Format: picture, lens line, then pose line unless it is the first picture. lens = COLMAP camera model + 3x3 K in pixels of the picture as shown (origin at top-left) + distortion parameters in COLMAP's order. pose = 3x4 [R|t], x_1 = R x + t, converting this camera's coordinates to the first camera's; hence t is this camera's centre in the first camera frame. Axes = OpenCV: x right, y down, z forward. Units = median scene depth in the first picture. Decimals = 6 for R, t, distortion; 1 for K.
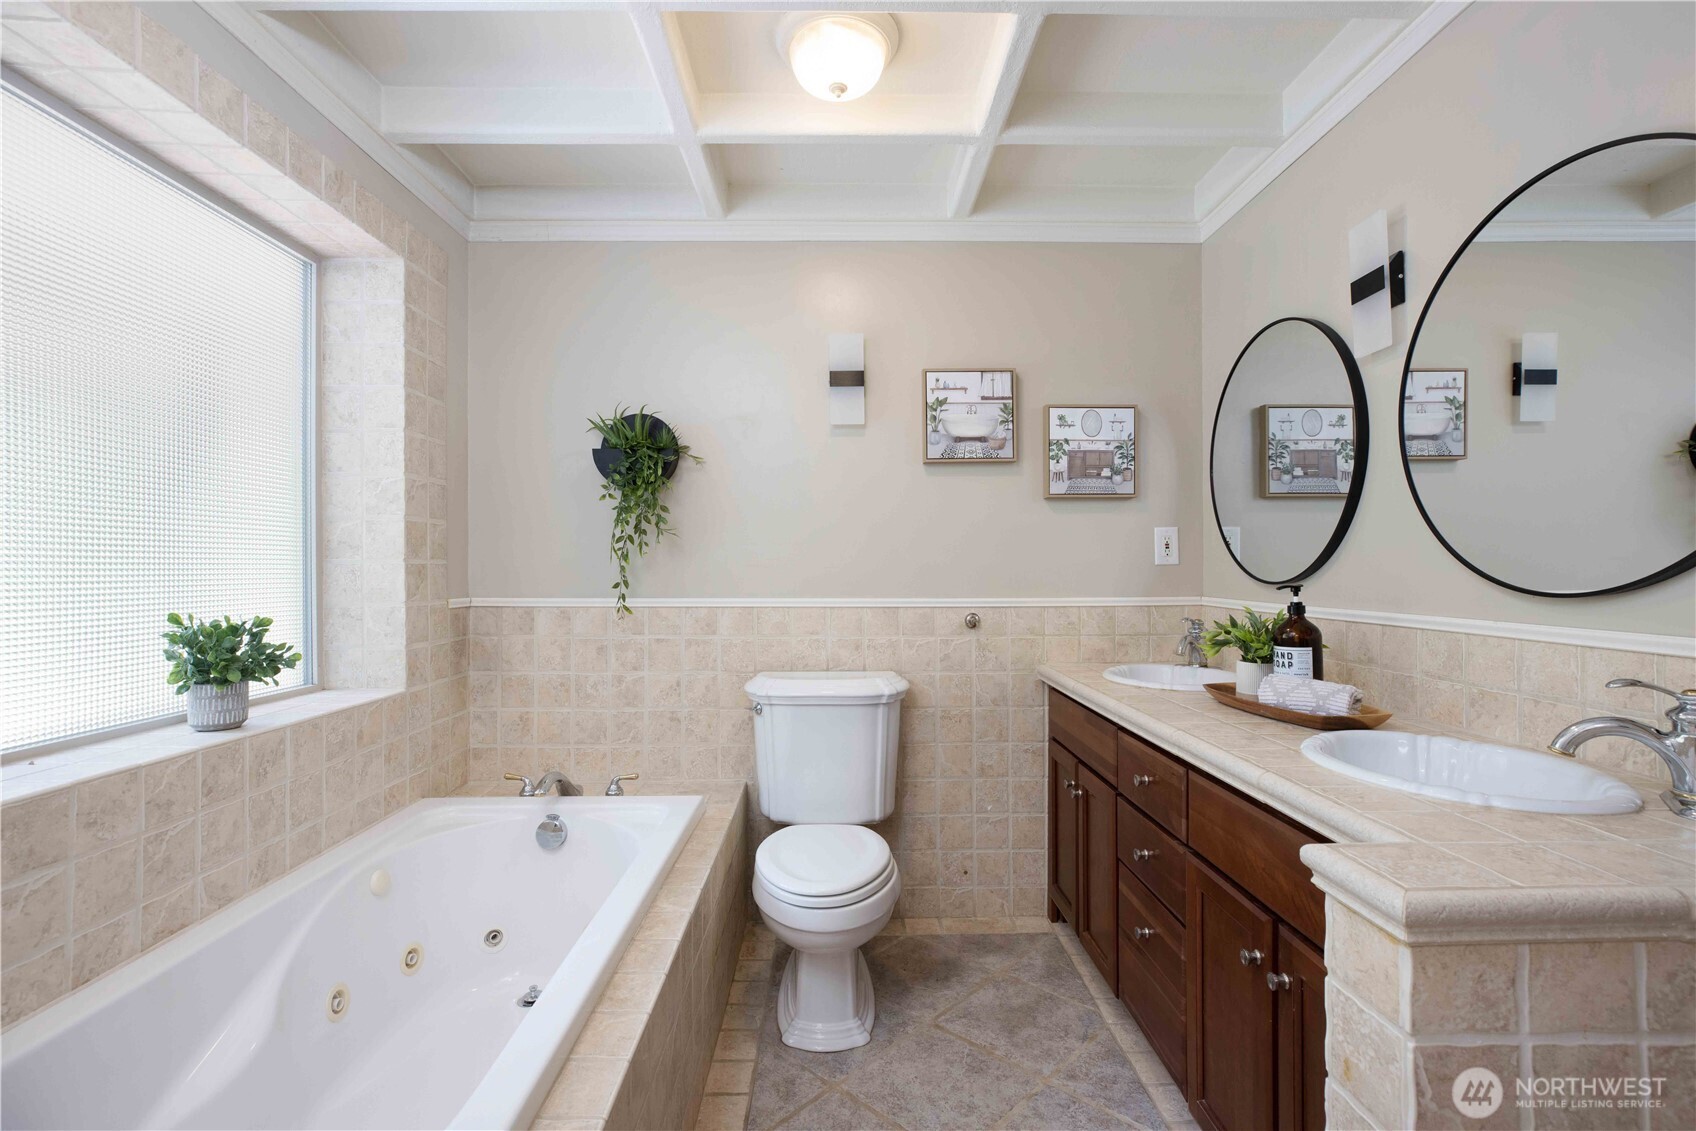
lens RADIAL K [[772.2, 0, 856.5], [0, 772.2, 553.1], [0, 0, 1]] dist [-0.048288, 0.014106]
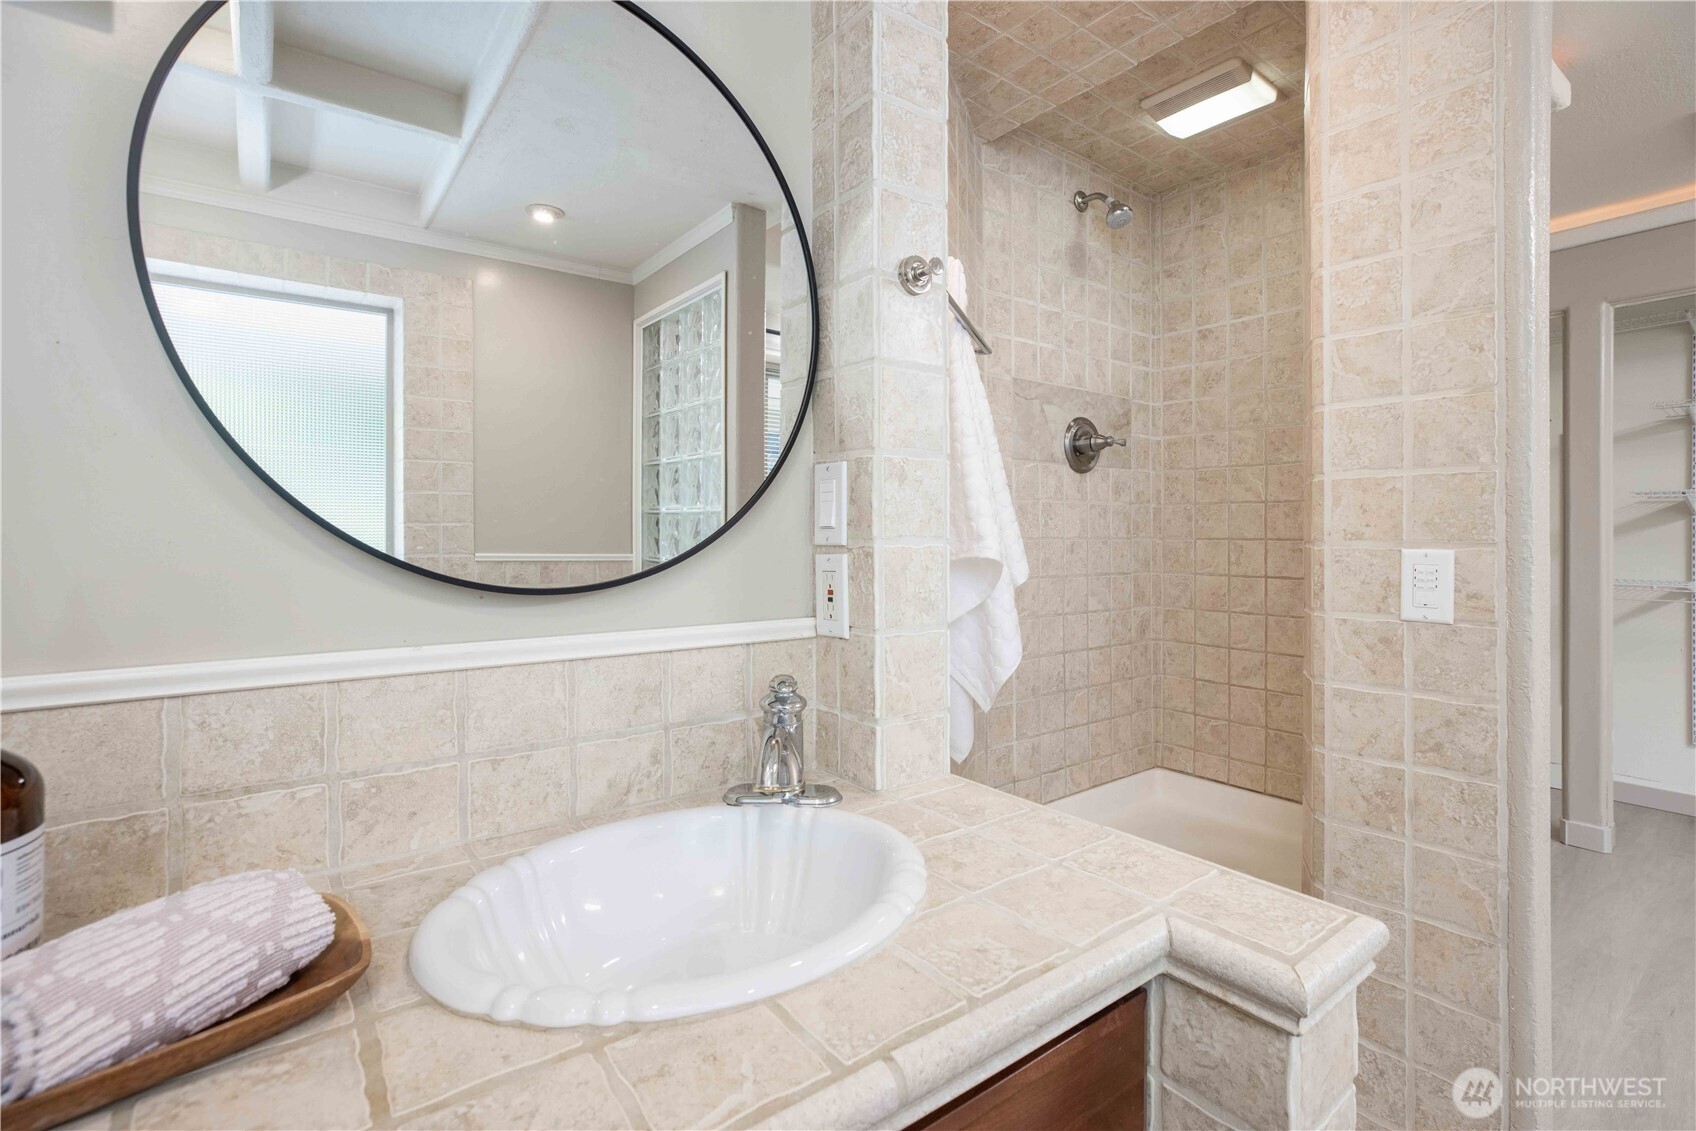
lens RADIAL K [[772.2, 0, 856.5], [0, 772.2, 553.1], [0, 0, 1]] dist [-0.048288, 0.014106]
pose [[-0.584921, -0.006302, 0.811066, 0.207189], [-0.005523, 0.999978, 0.003786, 0.017408], [-0.811071, -0.002265, -0.584943, 1.129709]]
